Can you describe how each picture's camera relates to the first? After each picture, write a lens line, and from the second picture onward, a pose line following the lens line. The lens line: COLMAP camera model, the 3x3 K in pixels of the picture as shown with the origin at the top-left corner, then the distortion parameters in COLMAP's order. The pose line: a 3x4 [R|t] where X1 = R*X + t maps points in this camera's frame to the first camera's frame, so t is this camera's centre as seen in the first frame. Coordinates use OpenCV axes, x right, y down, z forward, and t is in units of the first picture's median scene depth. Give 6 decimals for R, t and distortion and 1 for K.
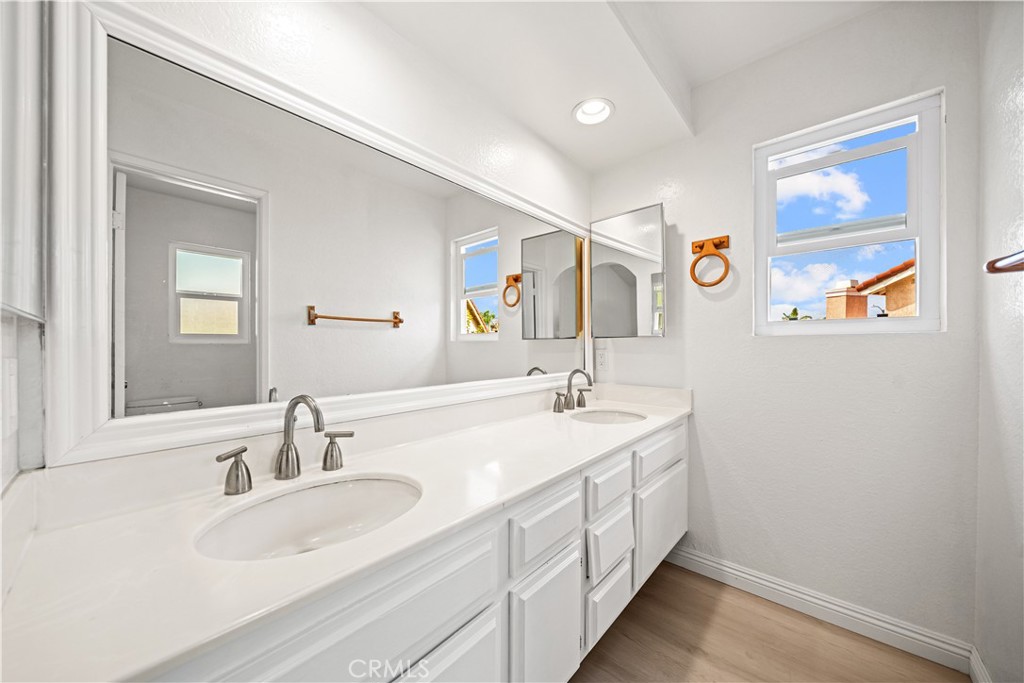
lens RADIAL K [[357.9, 0, 510.1], [0, 357.9, 347.9], [0, 0, 1]] dist [-0.004625, 0.000131]
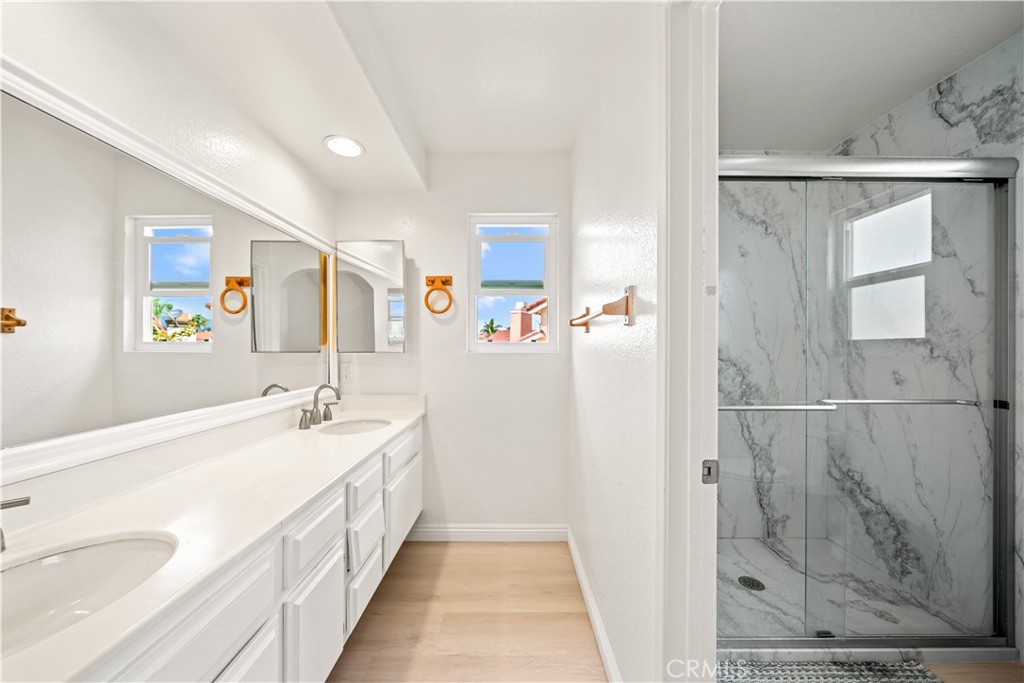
lens RADIAL K [[357.9, 0, 510.1], [0, 357.9, 347.9], [0, 0, 1]] dist [-0.004625, 0.000131]
pose [[0.749265, 0.003145, 0.662263, -0.096677], [-0.000759, 0.999992, -0.003891, -0.042886], [-0.662270, 0.002413, 0.749262, -0.127702]]
